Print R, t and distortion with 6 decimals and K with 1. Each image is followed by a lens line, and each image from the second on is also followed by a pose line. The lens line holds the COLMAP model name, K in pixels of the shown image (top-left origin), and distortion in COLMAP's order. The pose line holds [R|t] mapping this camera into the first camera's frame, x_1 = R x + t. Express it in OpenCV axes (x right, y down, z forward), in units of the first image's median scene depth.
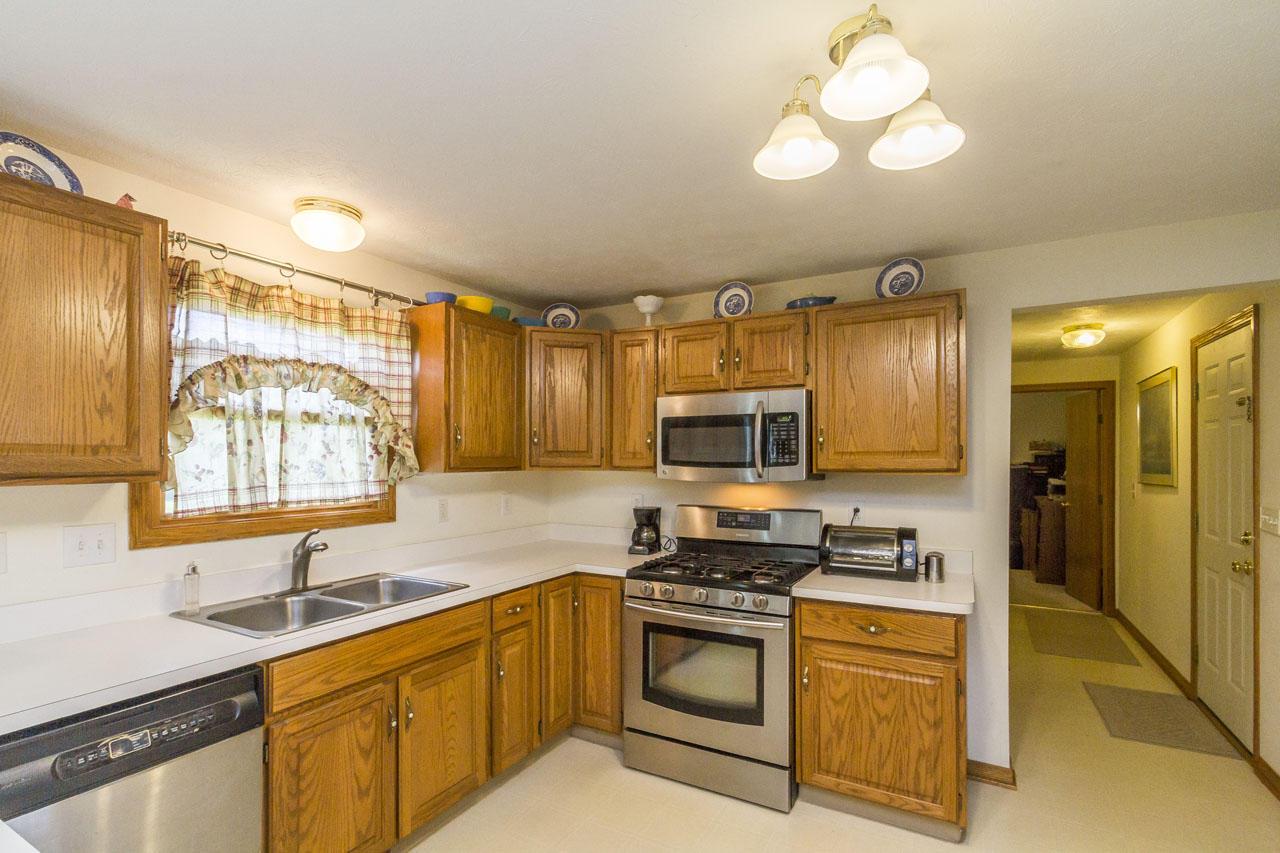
lens RADIAL K [[594.3, 0, 629.2], [0, 594.3, 455.5], [0, 0, 1]] dist [-0.001050, -0.000495]
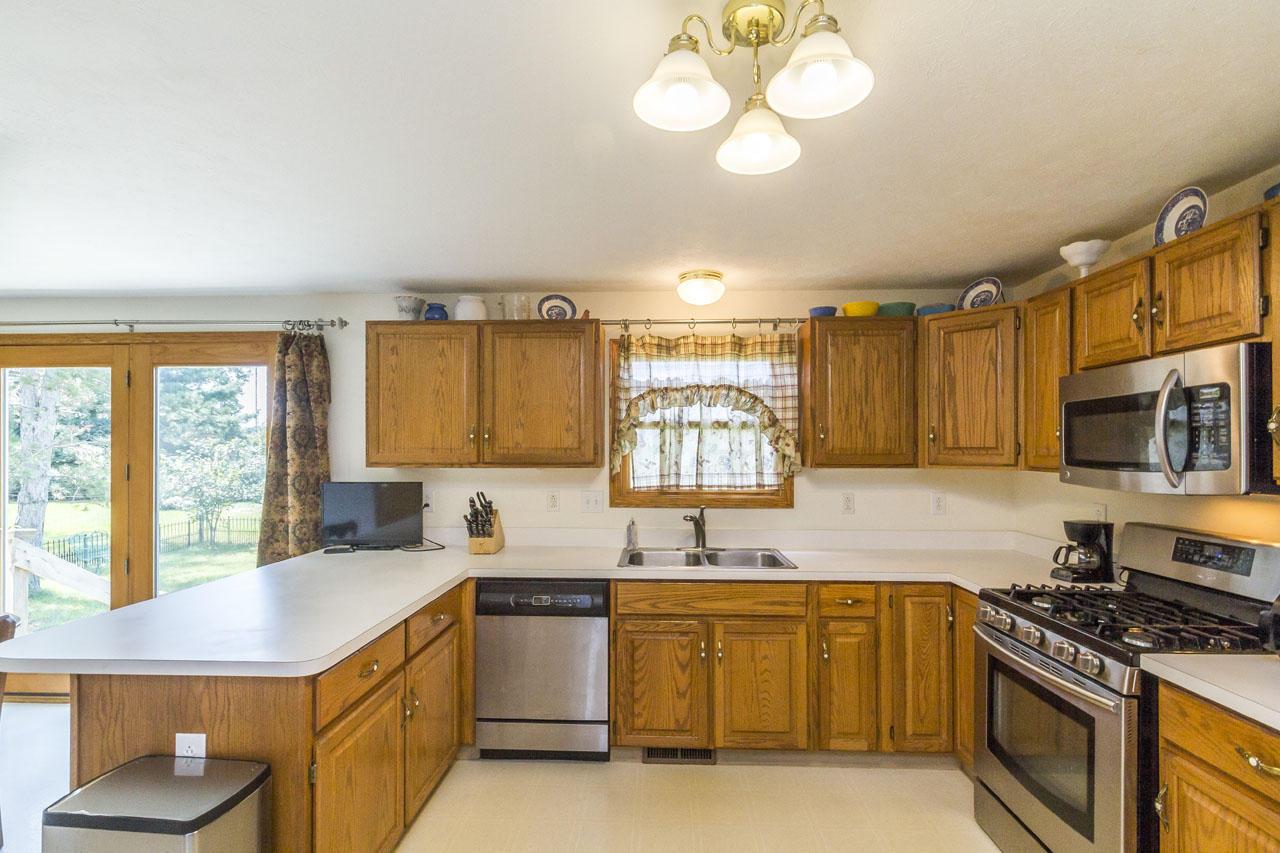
lens RADIAL K [[604.3, 0, 657.9], [0, 604.3, 445.7], [0, 0, 1]] dist [0.001257, 0.000384]
pose [[0.475626, -0.008677, -0.879605, 0.555936], [0.002226, 0.999960, -0.008661, -0.004013], [0.879645, 0.002162, 0.475626, 0.194962]]
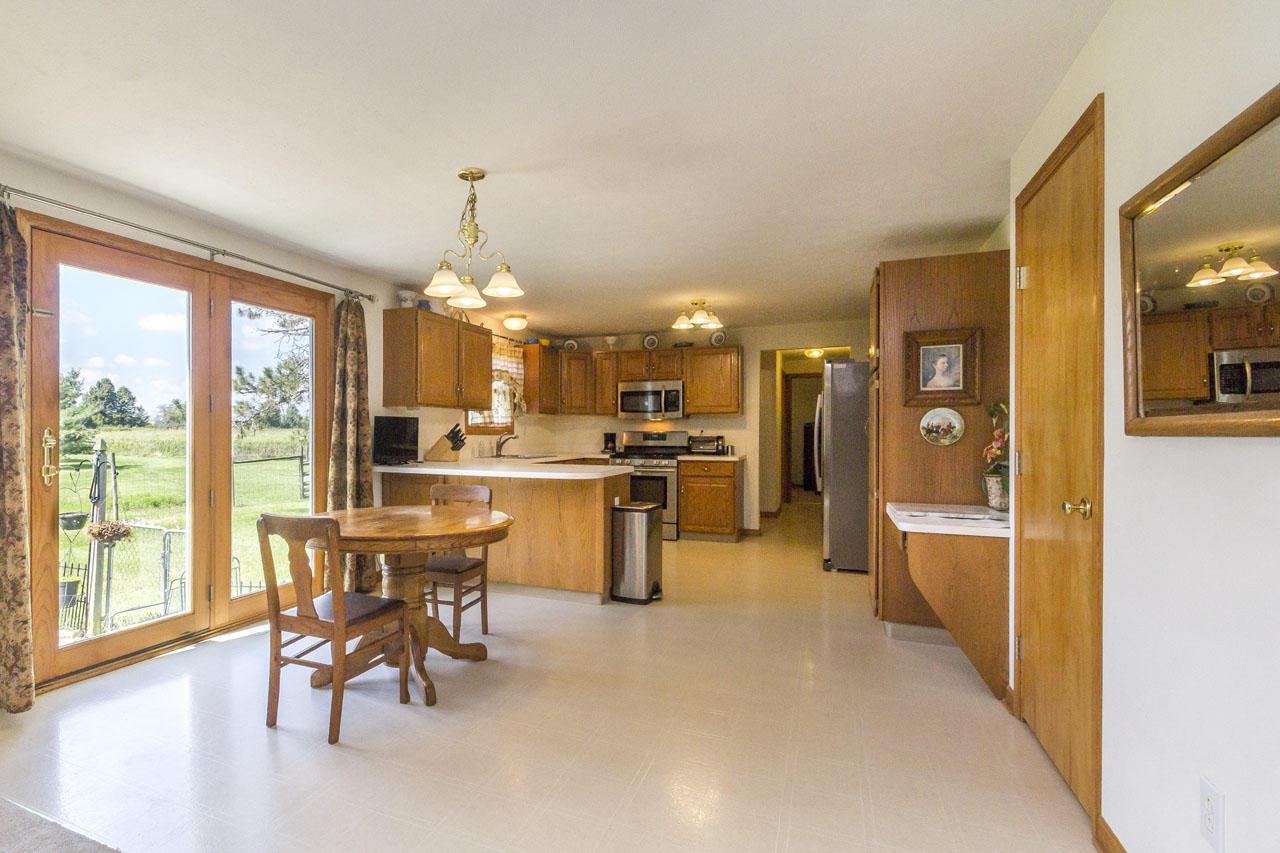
lens RADIAL K [[603.8, 0, 557.9], [0, 603.8, 429.9], [0, 0, 1]] dist [0.000255, 0.000073]
pose [[0.993972, 0.001025, 0.109633, -0.500912], [-0.001406, 0.999993, 0.003402, 0.086399], [-0.109629, -0.003535, 0.993966, -1.469230]]
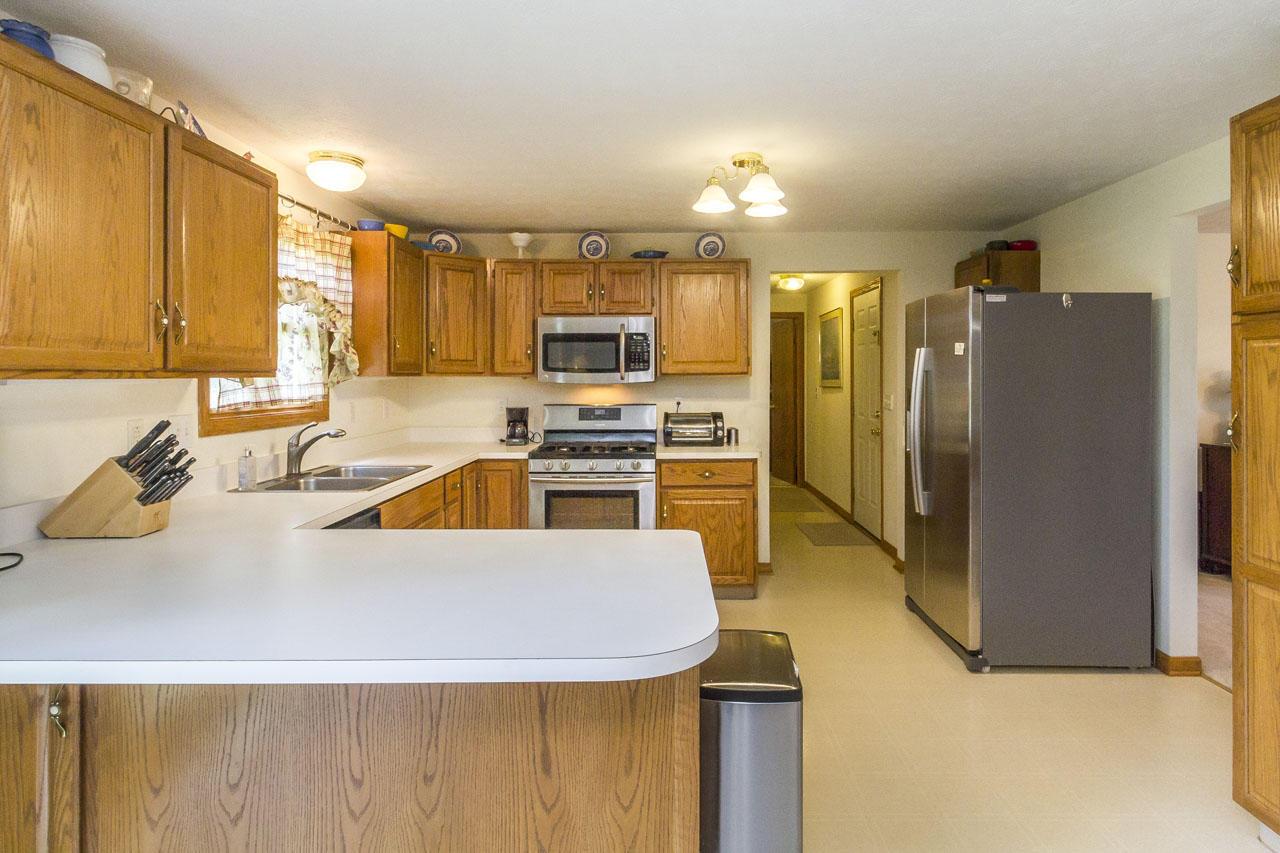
lens RADIAL K [[692.7, 0, 659.1], [0, 692.7, 369.9], [0, 0, 1]] dist [0.001525, 0.000817]
pose [[0.872691, 0.001640, 0.488269, -0.505630], [-0.000051, 0.999995, -0.003267, 0.020334], [-0.488272, 0.002827, 0.872687, -0.453967]]
